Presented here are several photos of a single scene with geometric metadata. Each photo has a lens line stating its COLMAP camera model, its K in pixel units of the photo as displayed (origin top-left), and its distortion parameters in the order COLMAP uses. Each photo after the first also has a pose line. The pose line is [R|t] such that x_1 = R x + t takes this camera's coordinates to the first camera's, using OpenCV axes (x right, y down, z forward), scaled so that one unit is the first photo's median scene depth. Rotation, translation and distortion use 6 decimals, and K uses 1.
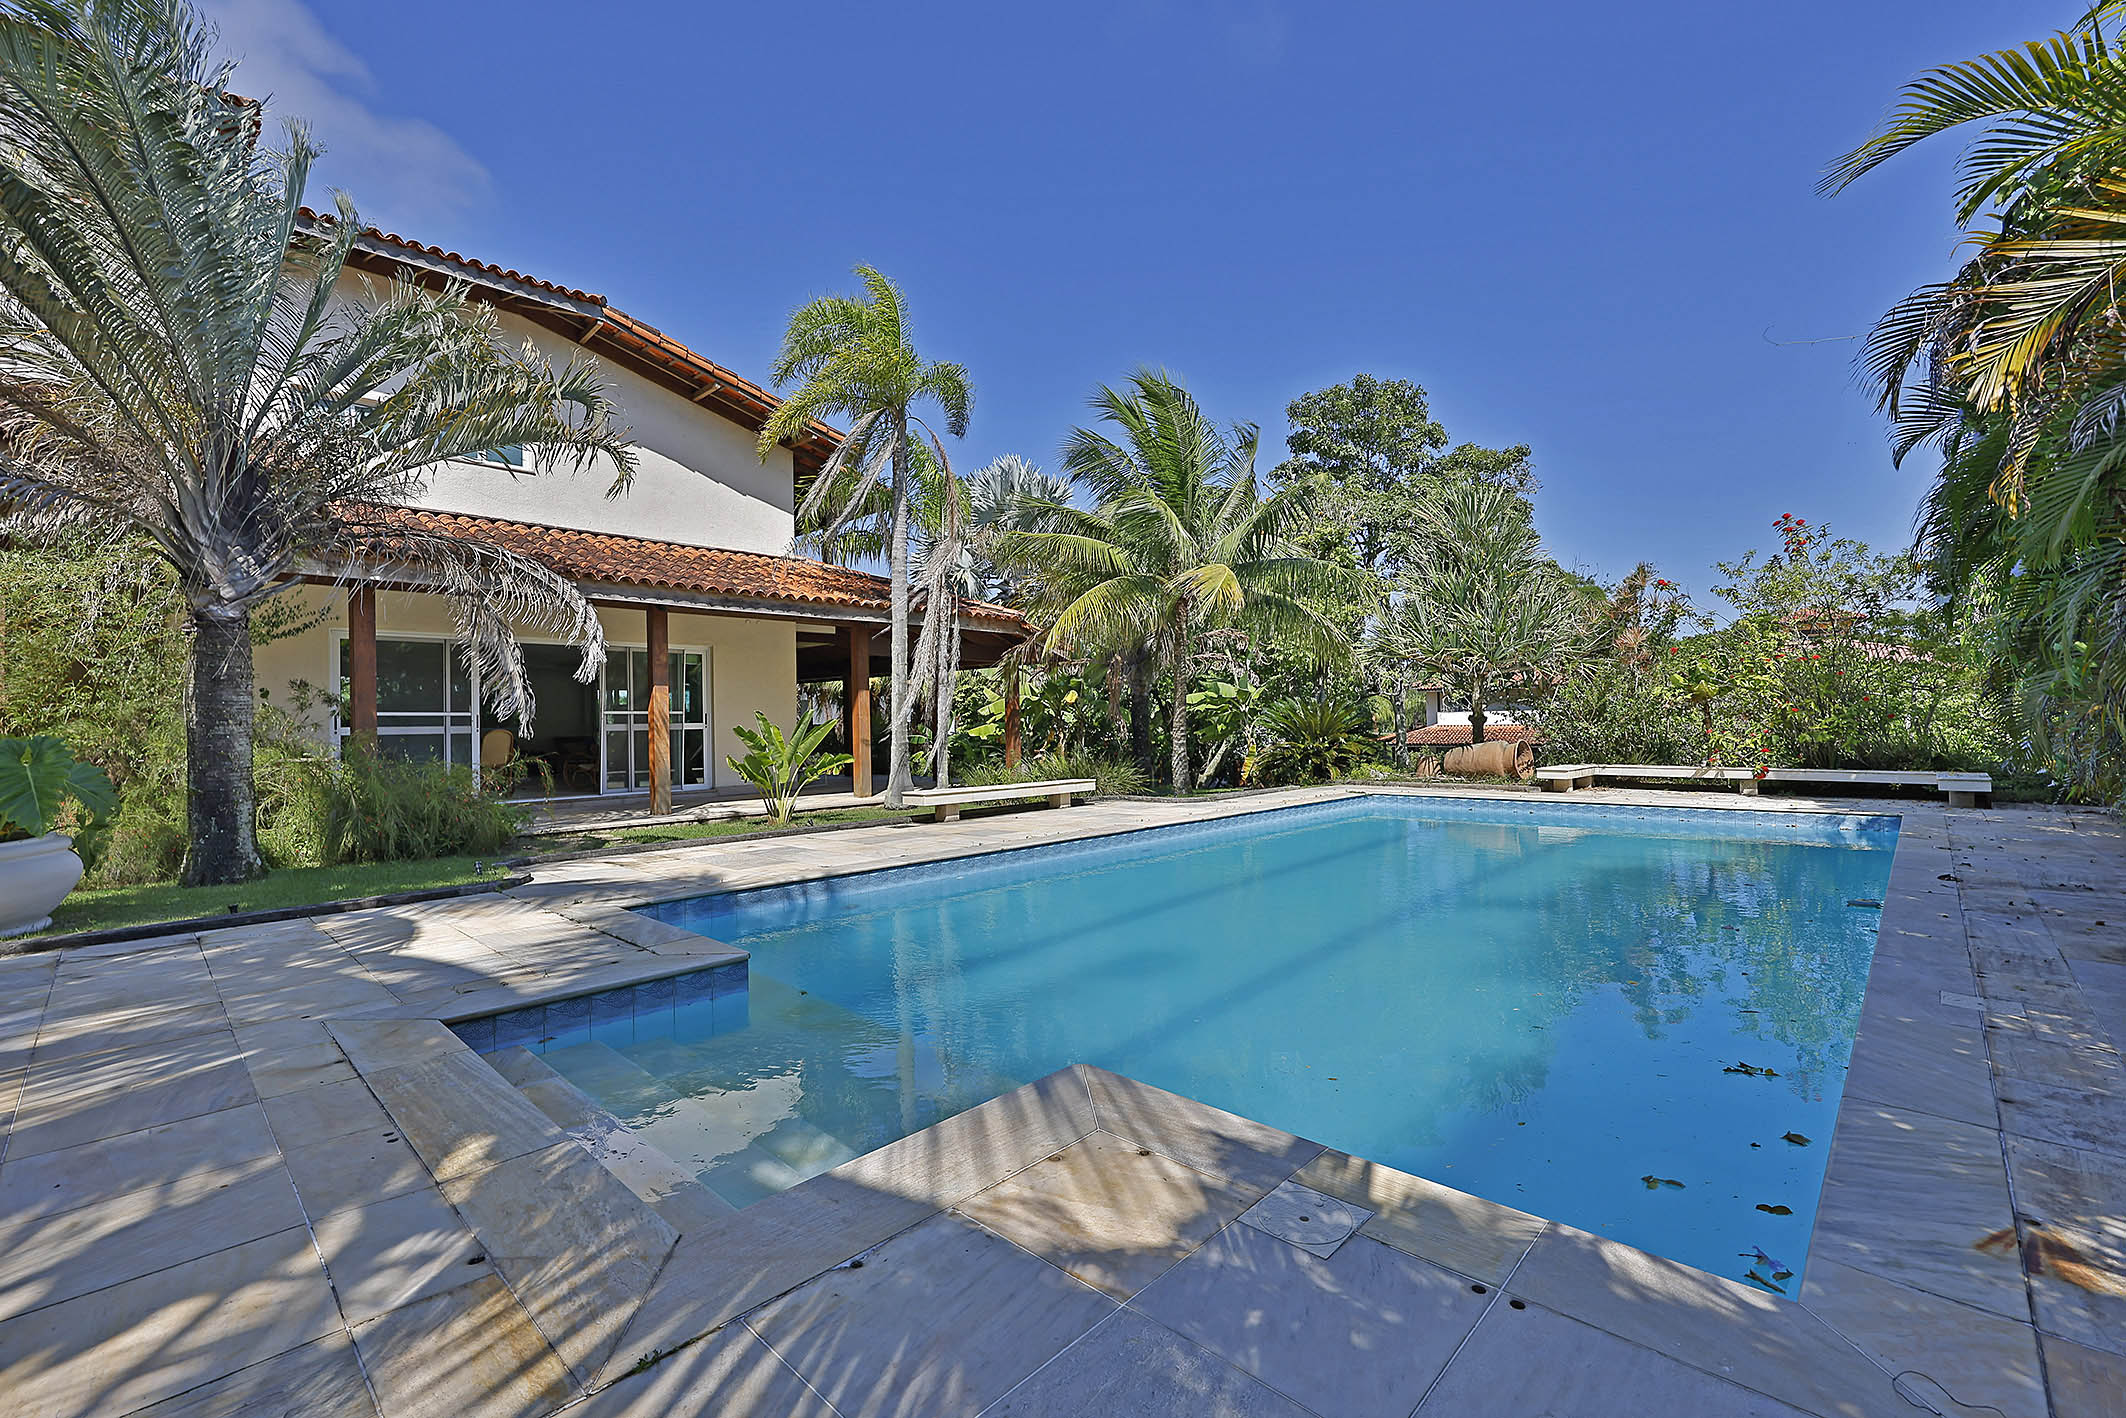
lens RADIAL K [[907.2, 0, 1062.2], [0, 907.2, 716.7], [0, 0, 1]] dist [0.002581, -0.000211]
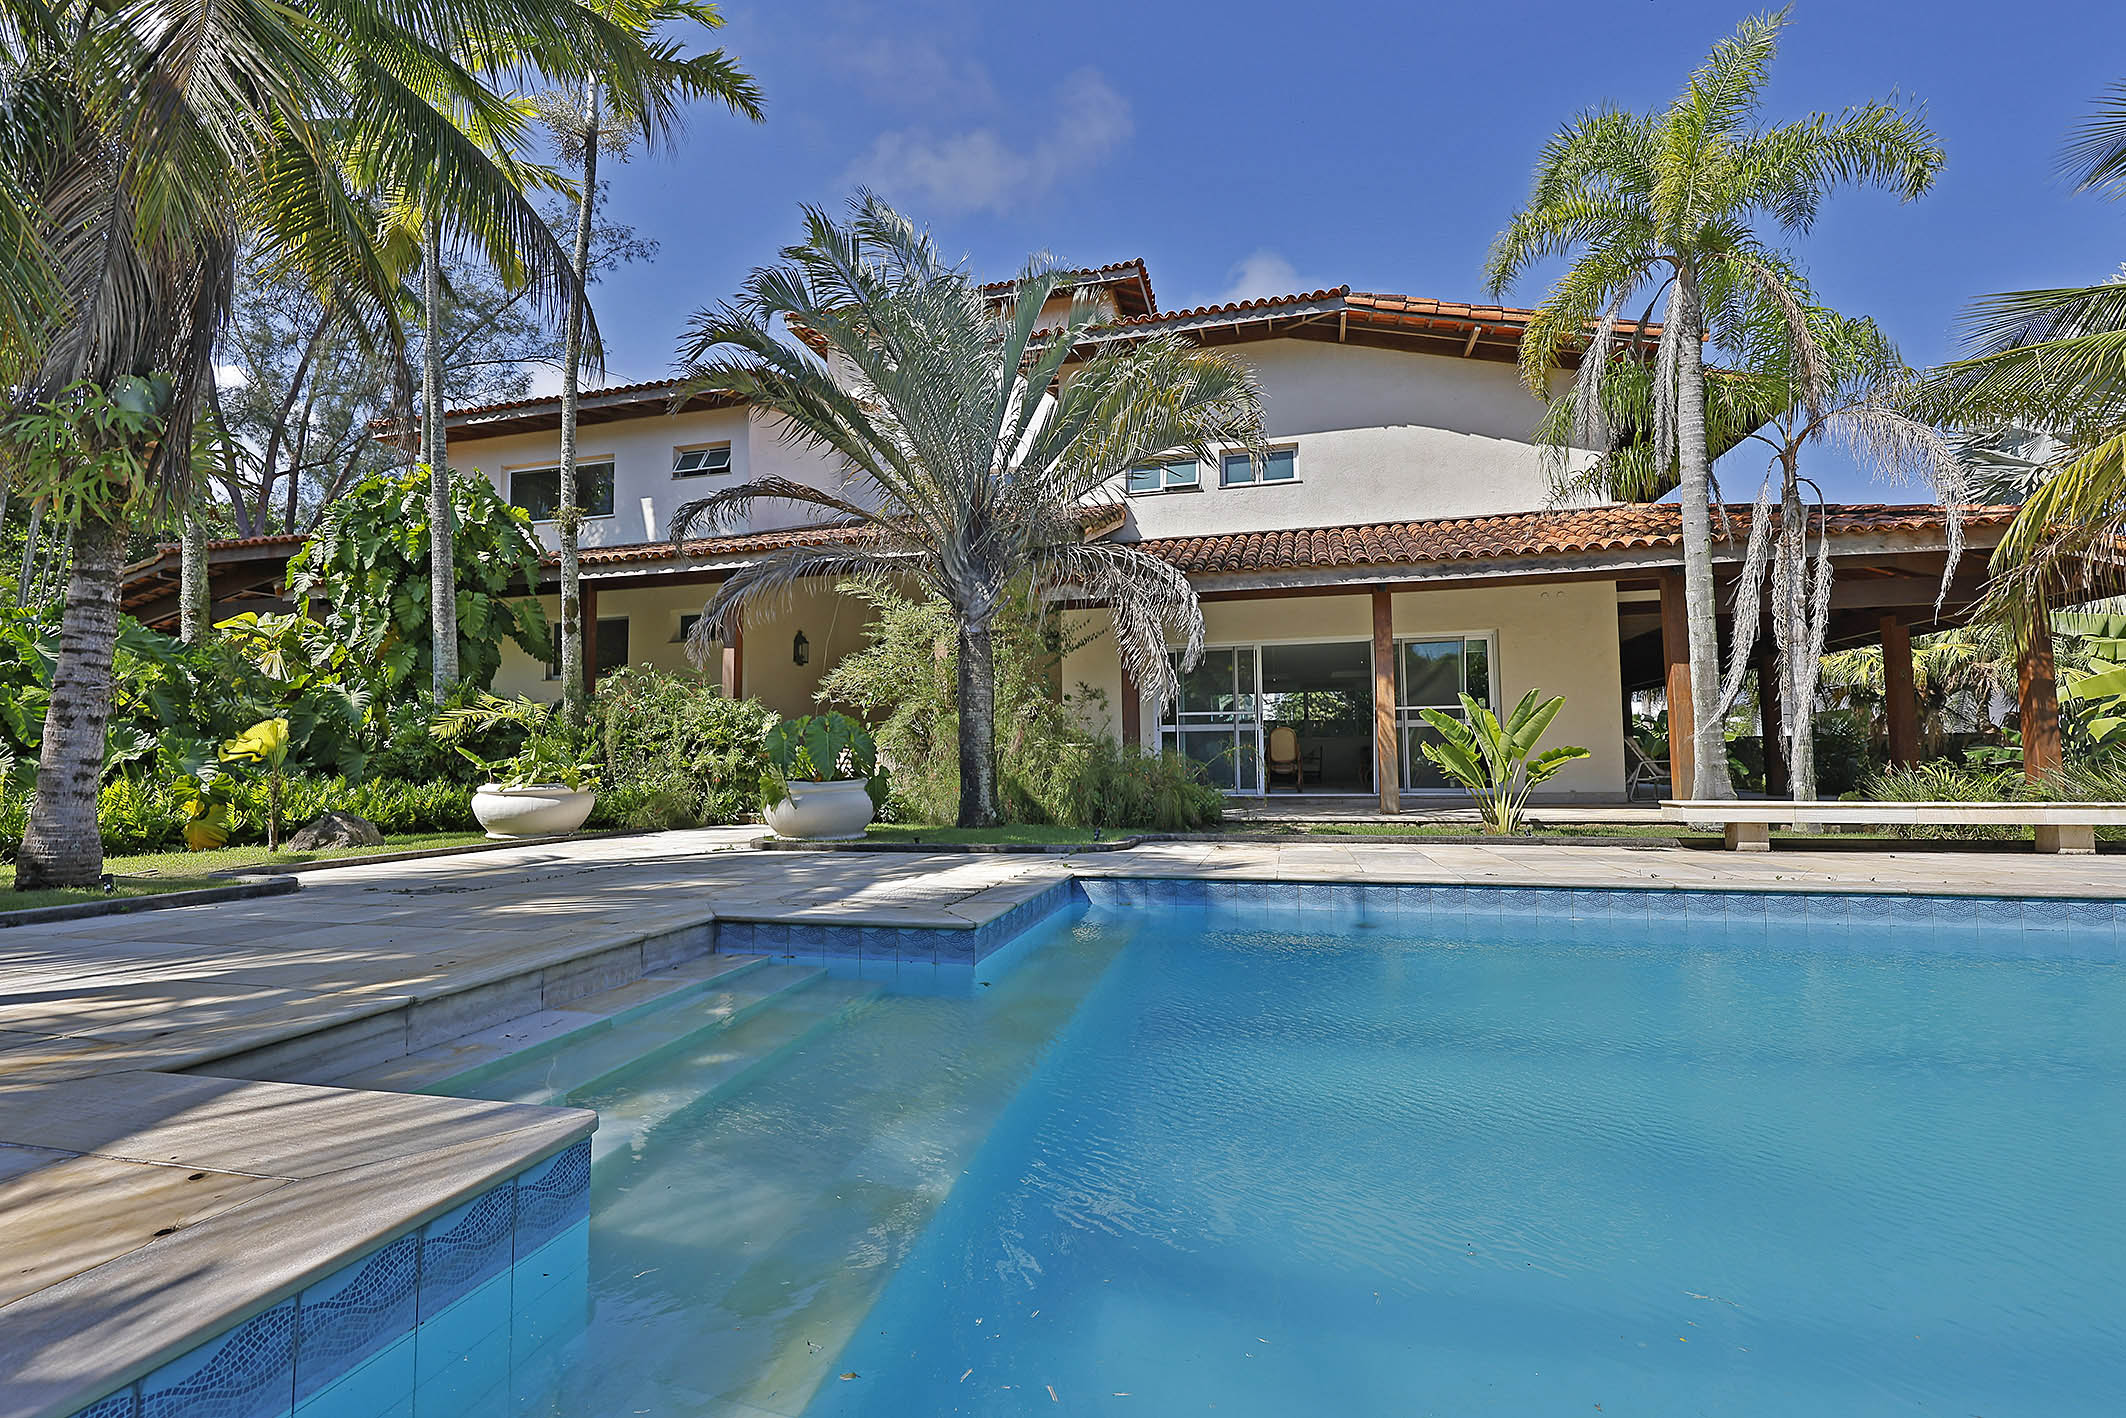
lens RADIAL K [[907.2, 0, 1063.9], [0, 907.2, 714.8], [0, 0, 1]] dist [0.002581, -0.000211]
pose [[0.490332, -0.037850, -0.870713, 0.191702], [0.010700, 0.999243, -0.037412, 0.038301], [0.871470, 0.009027, 0.490366, 0.261008]]
